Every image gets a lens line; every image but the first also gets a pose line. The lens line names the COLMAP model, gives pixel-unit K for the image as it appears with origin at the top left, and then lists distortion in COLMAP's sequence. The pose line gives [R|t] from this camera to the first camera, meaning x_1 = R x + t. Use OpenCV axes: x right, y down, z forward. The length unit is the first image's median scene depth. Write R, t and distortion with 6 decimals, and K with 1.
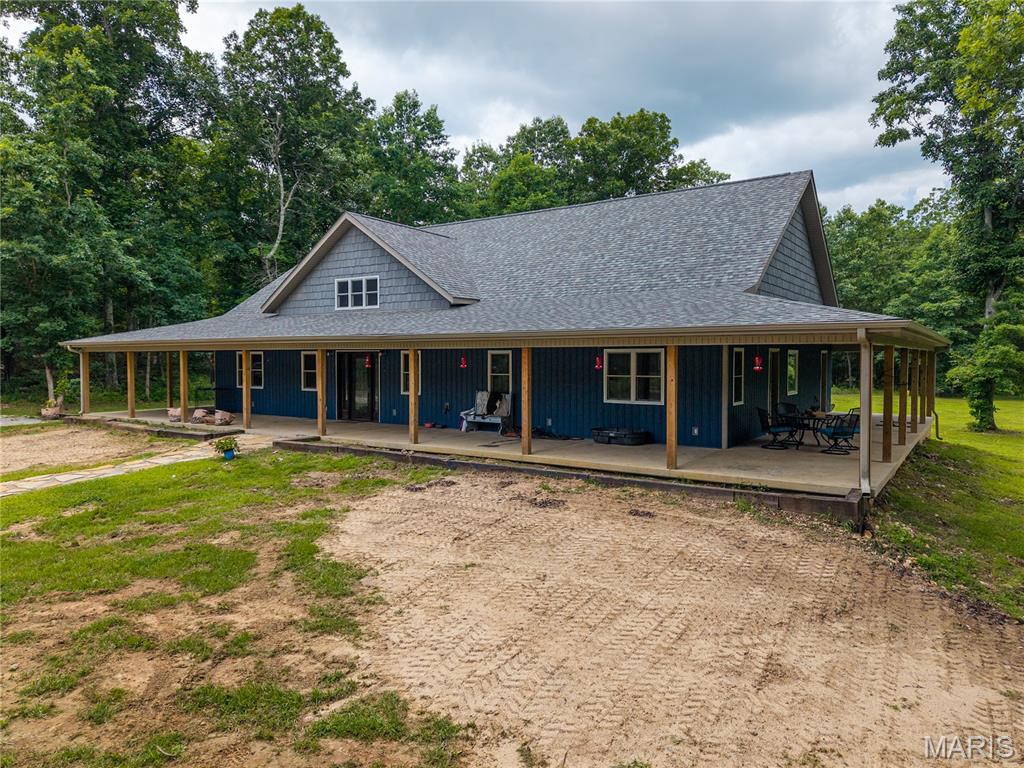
lens RADIAL K [[705.6, 0, 512.0], [0, 705.6, 384.0], [0, 0, 1]] dist [0.056704, -0.067781]
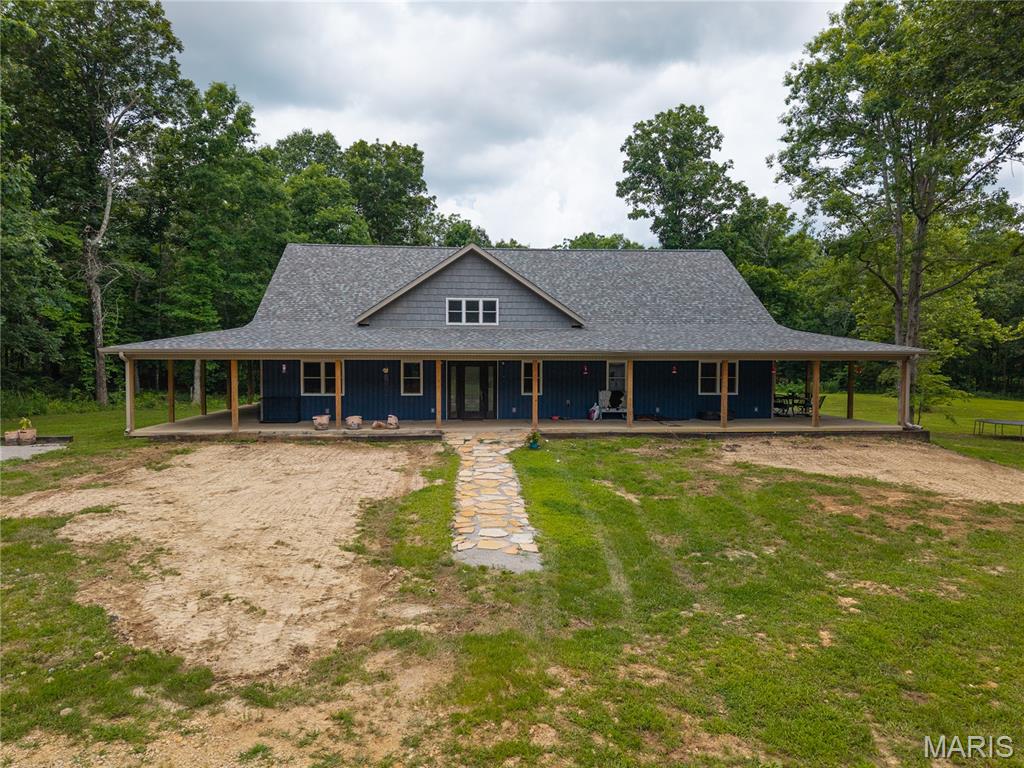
lens RADIAL K [[705.6, 0, 512.0], [0, 705.6, 384.0], [0, 0, 1]] dist [0.056704, -0.067781]
pose [[0.769439, -0.020735, 0.638383, -0.922766], [0.019765, 0.999767, 0.008651, -0.016140], [-0.638414, 0.005961, 0.769670, 0.050805]]
